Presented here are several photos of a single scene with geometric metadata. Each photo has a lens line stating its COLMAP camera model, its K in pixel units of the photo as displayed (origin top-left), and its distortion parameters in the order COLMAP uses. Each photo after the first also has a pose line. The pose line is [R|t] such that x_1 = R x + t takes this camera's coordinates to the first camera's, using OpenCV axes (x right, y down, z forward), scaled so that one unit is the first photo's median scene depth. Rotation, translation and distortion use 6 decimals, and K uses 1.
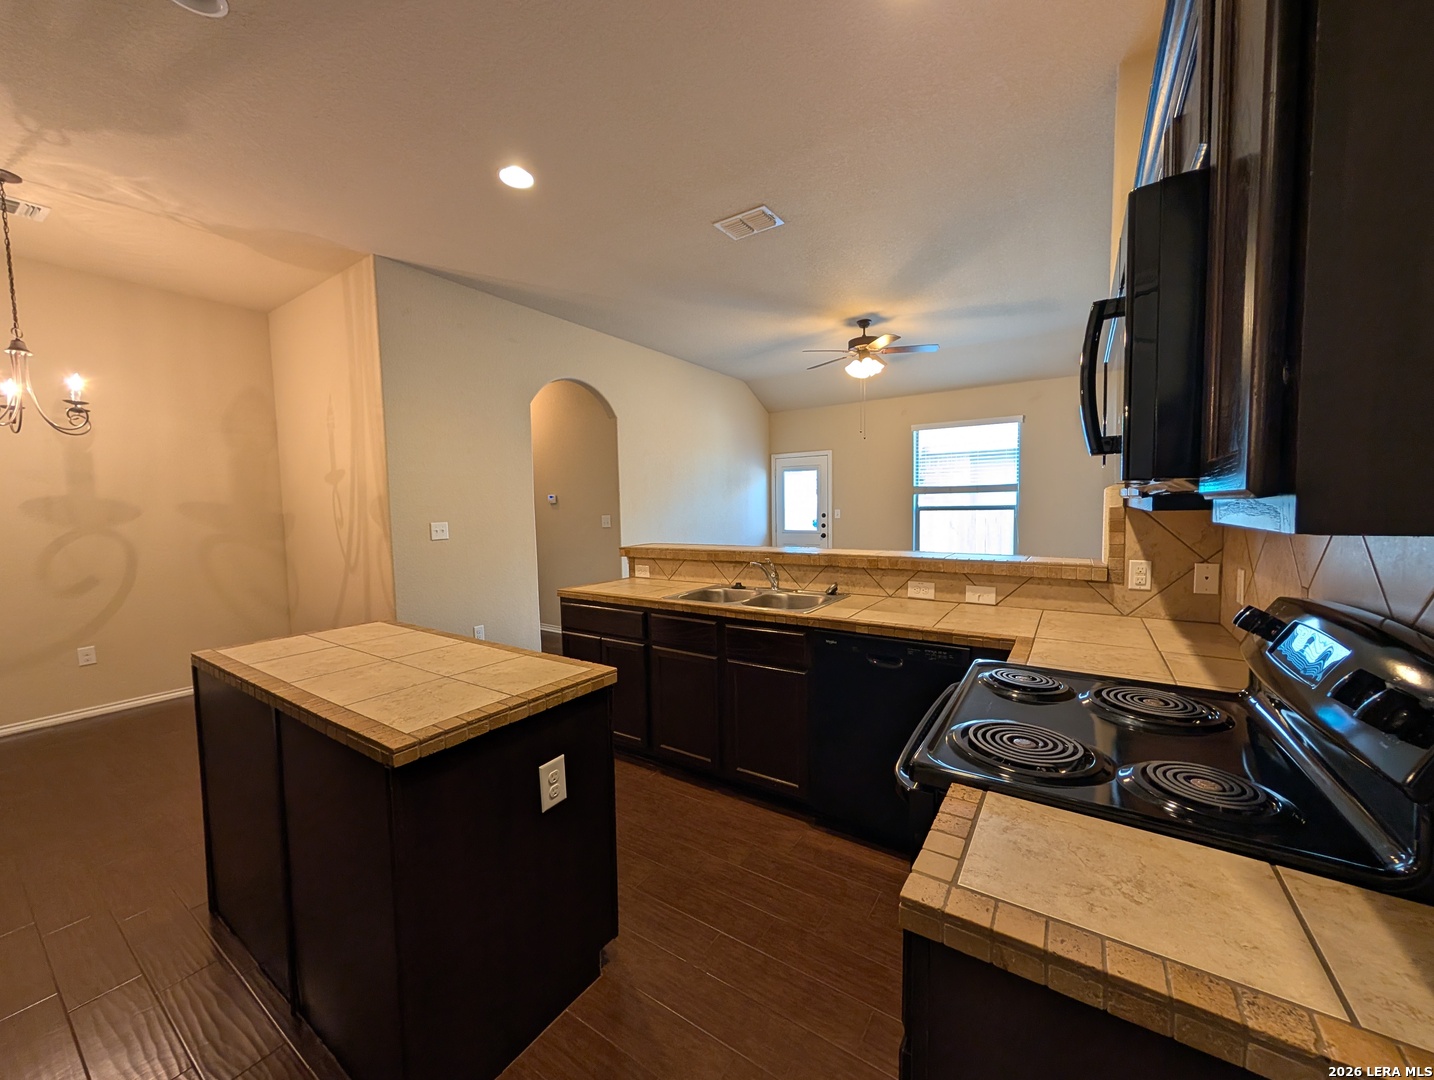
lens RADIAL K [[542.2, 0, 718.1], [0, 542.2, 537.0], [0, 0, 1]] dist [-0.000952, 0.000035]
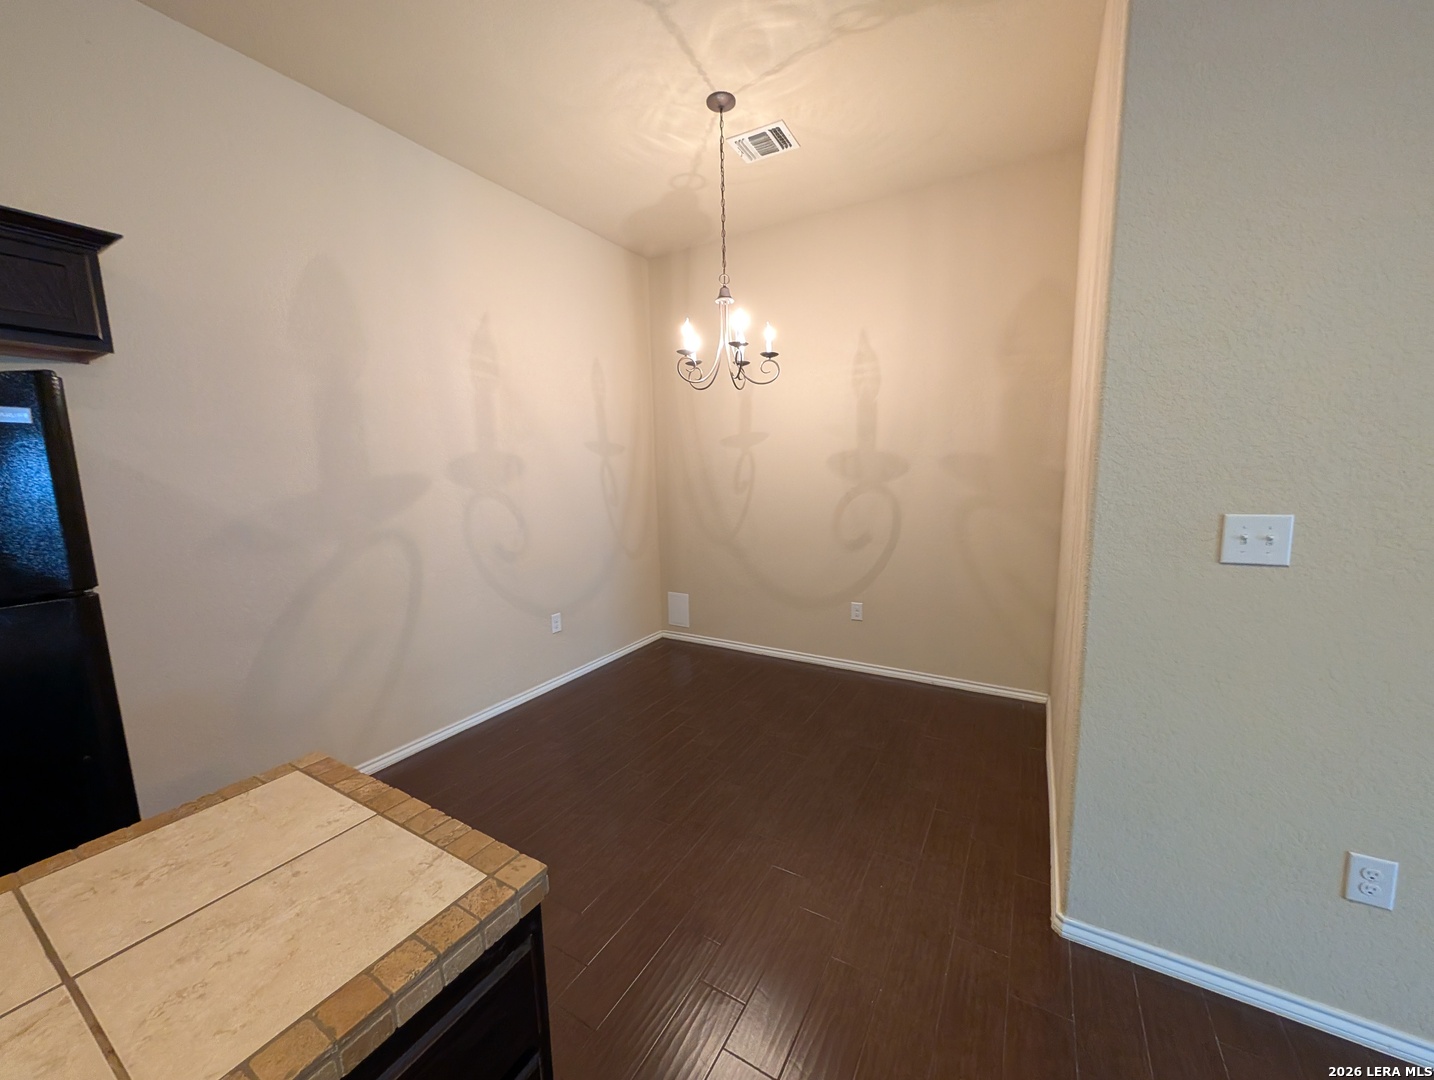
lens RADIAL K [[542.2, 0, 719.4], [0, 542.2, 541.2], [0, 0, 1]] dist [-0.000952, 0.000035]
pose [[0.057716, 0.151895, -0.986710, -0.207299], [-0.042271, 0.987843, 0.149597, -0.046695], [0.997438, 0.033075, 0.063435, 0.662219]]
